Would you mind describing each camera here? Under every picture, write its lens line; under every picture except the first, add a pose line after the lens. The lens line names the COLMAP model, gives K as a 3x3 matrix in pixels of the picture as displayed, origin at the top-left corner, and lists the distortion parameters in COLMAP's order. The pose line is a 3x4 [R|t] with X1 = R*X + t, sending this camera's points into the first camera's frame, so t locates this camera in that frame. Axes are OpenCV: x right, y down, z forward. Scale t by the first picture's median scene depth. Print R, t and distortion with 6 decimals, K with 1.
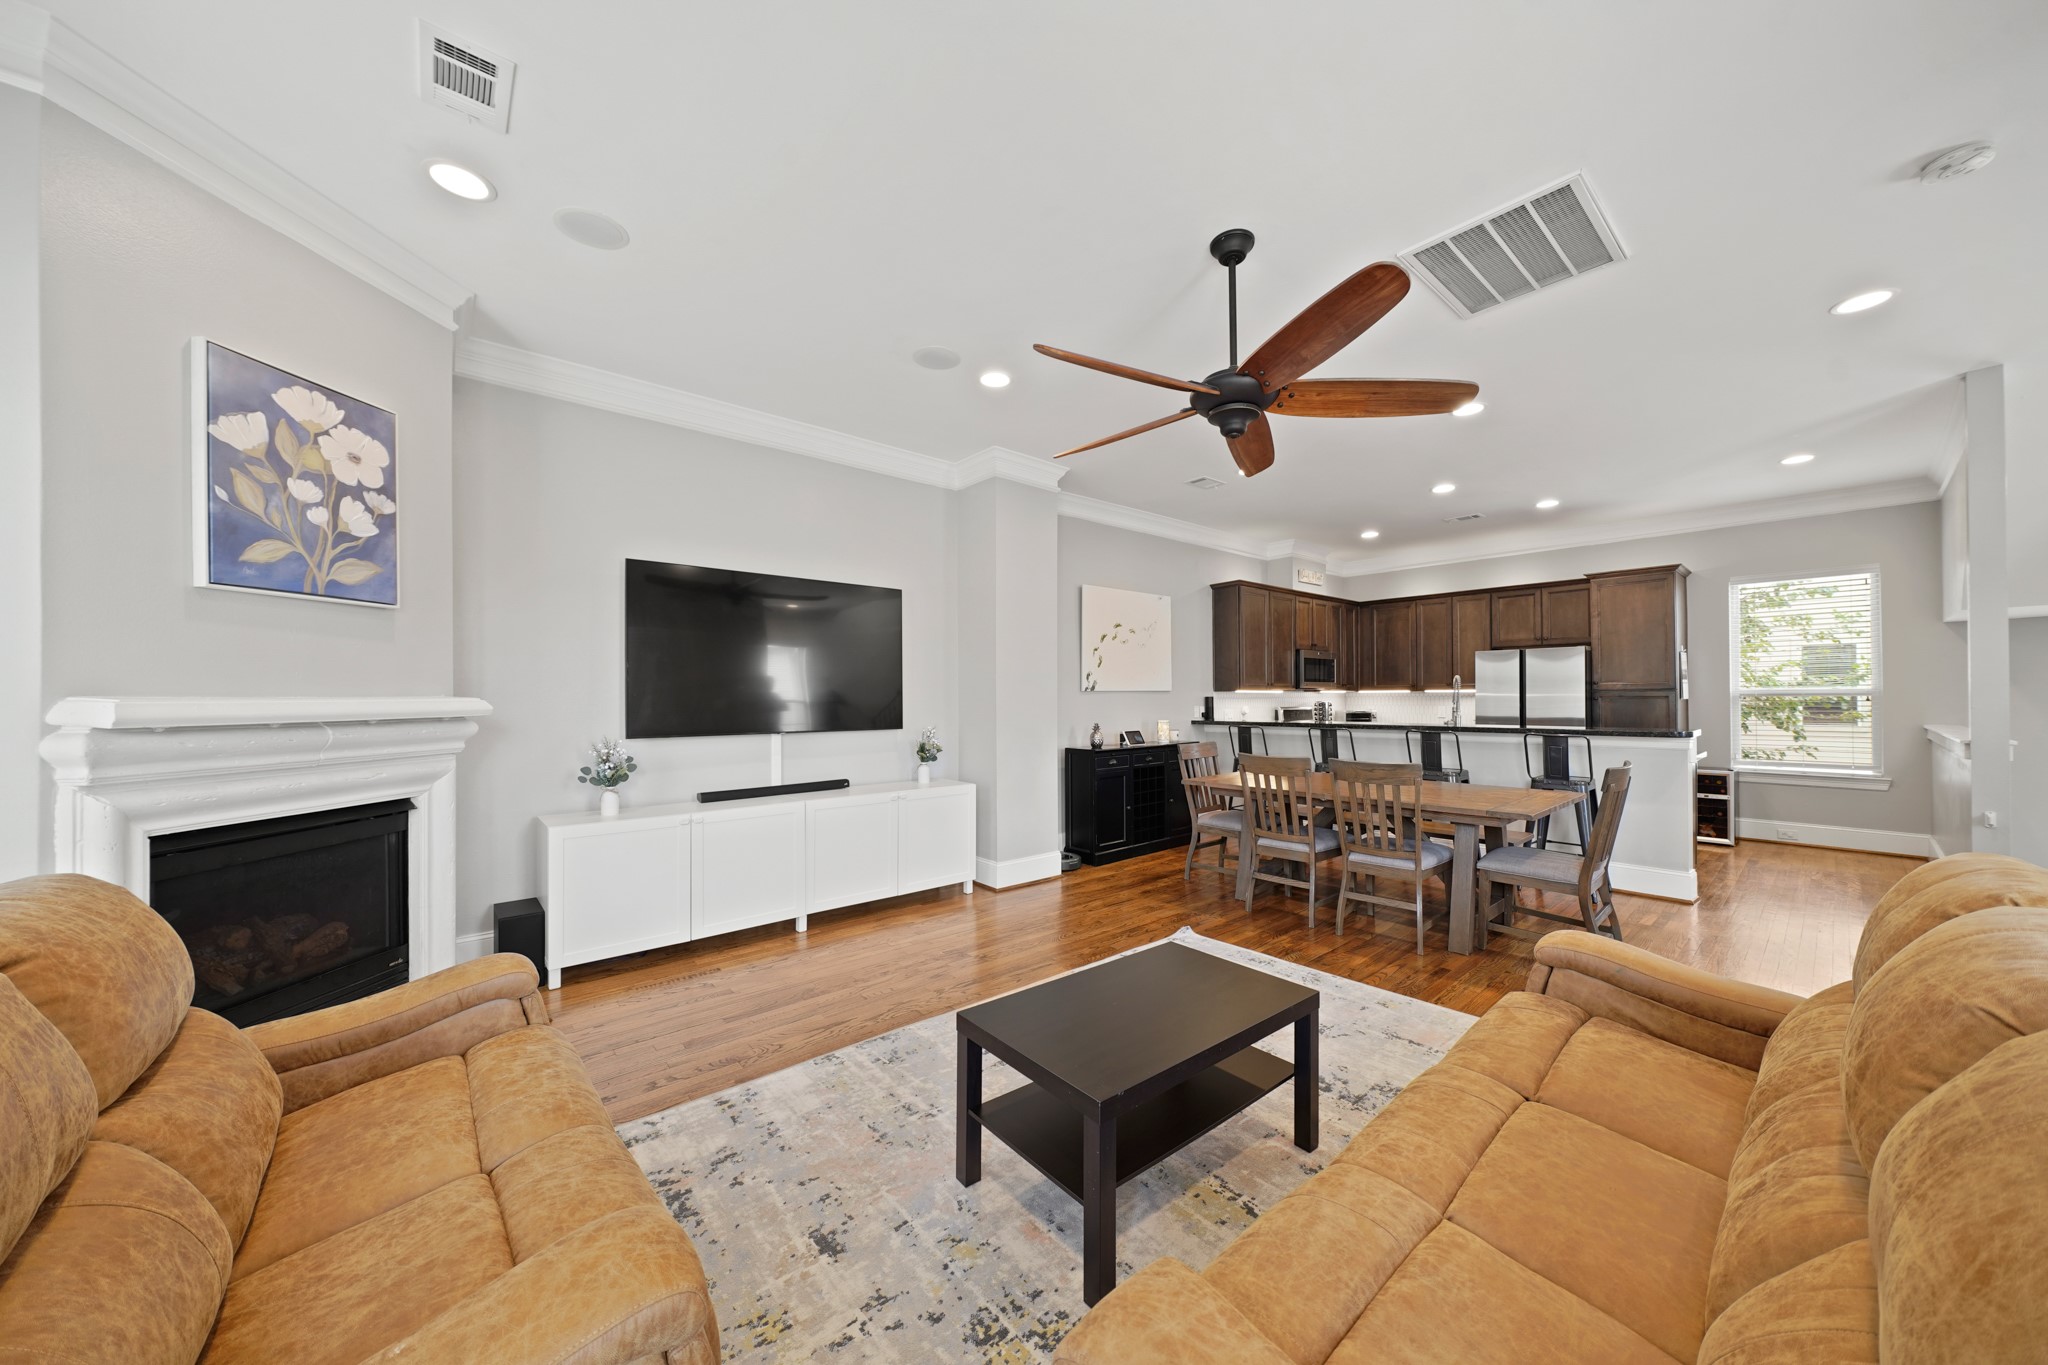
lens RADIAL K [[701.7, 0, 1020.8], [0, 701.7, 687.9], [0, 0, 1]] dist [-0.004389, -0.000488]
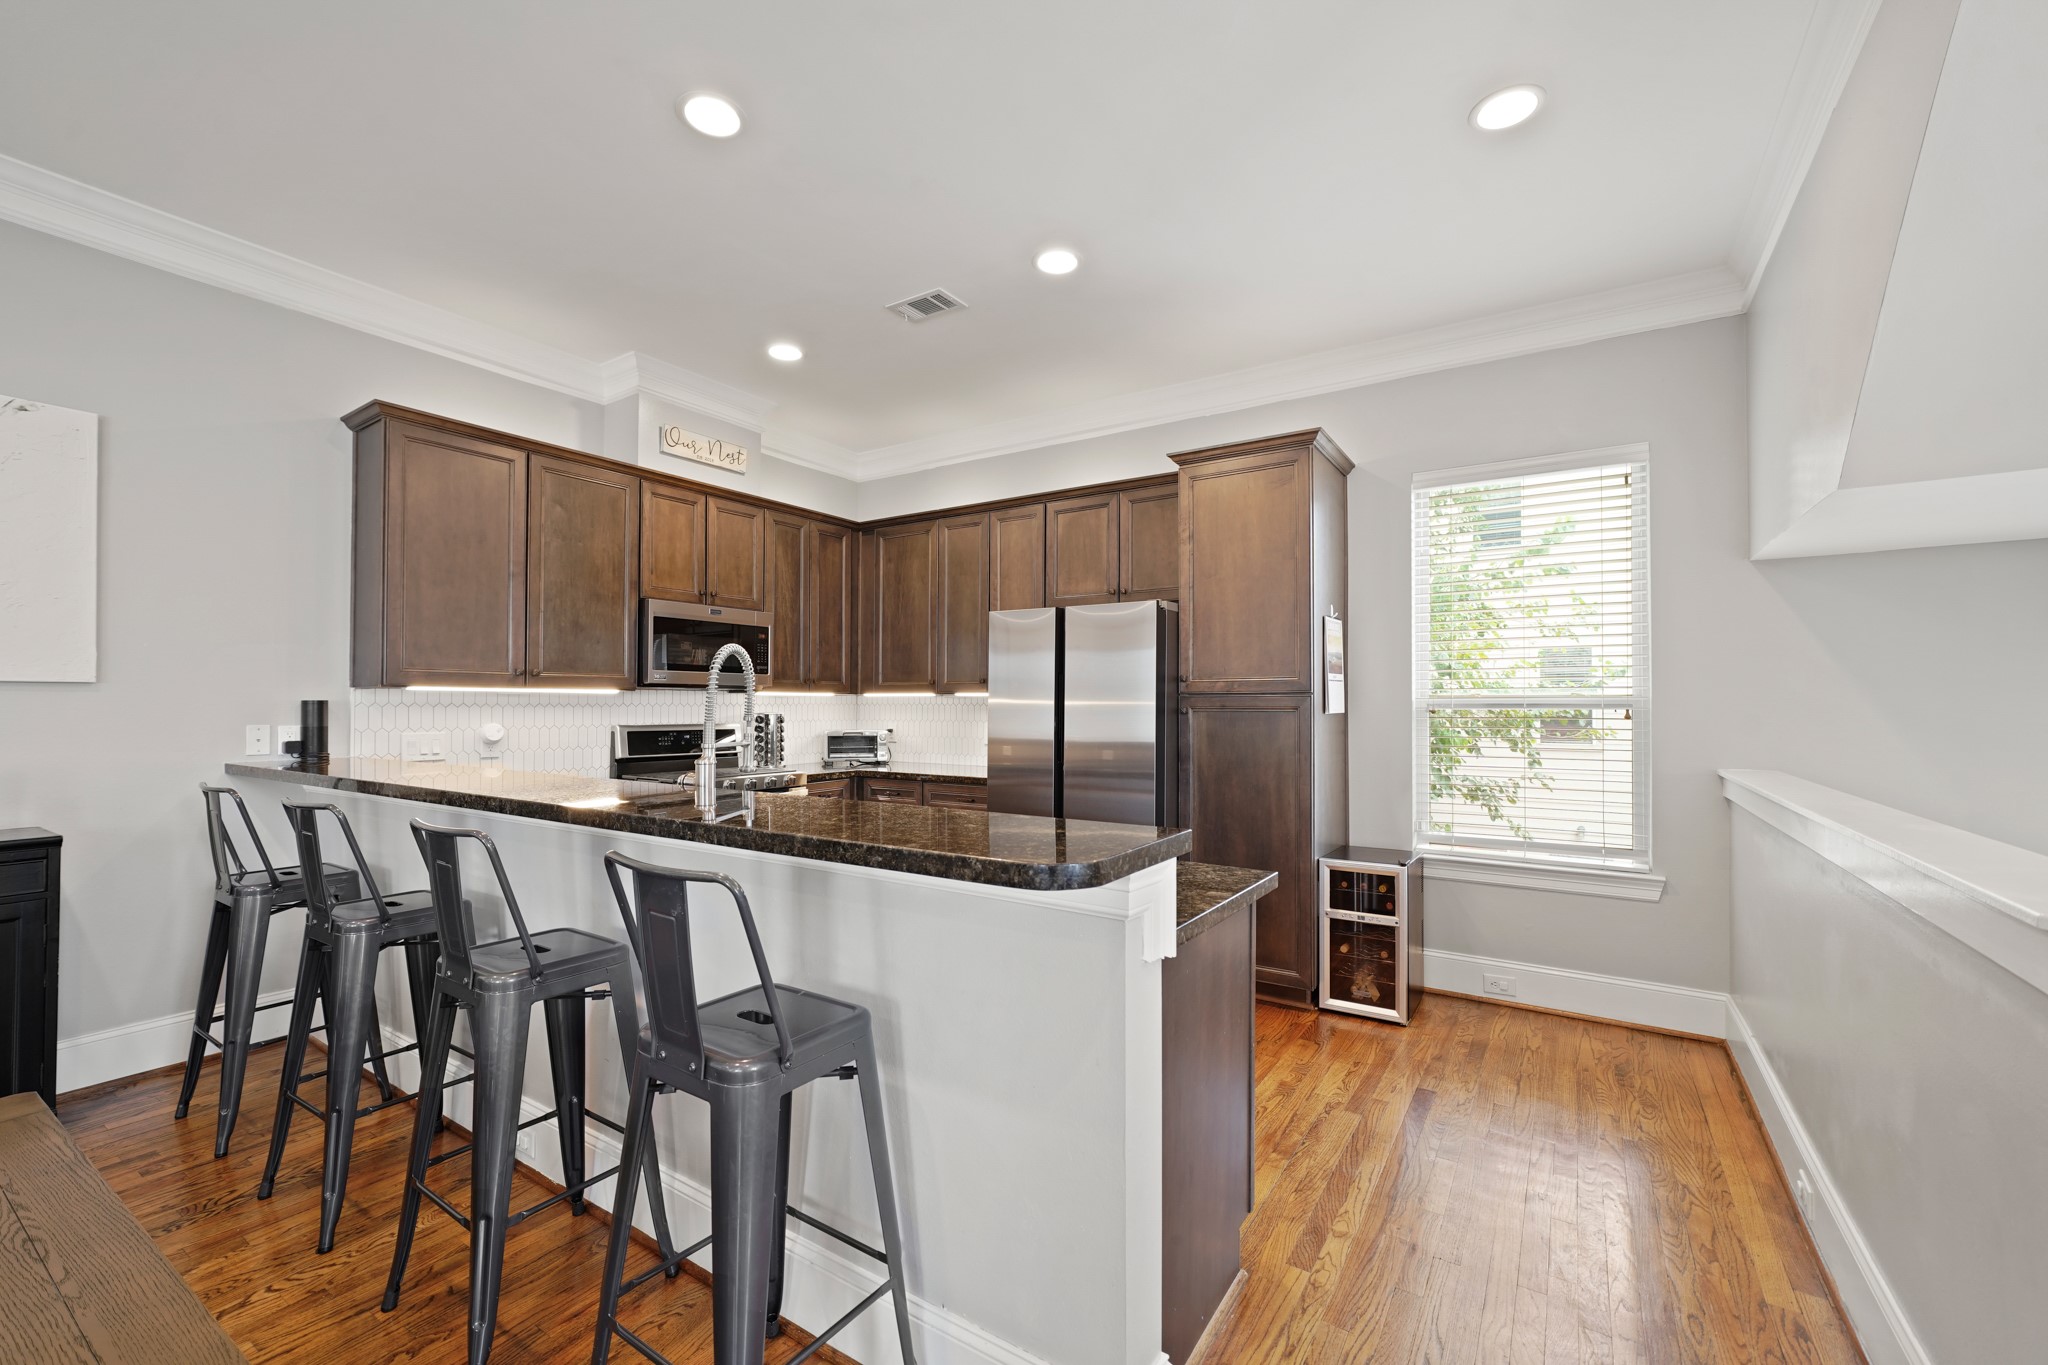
lens RADIAL K [[828.3, 0, 1029.6], [0, 828.3, 690.1], [0, 0, 1]] dist [0.001309, -0.000207]
pose [[0.959352, 0.012844, 0.281919, 0.589220], [-0.011816, 0.999916, -0.005346, 0.005128], [-0.281964, 0.001797, 0.959423, 0.509438]]
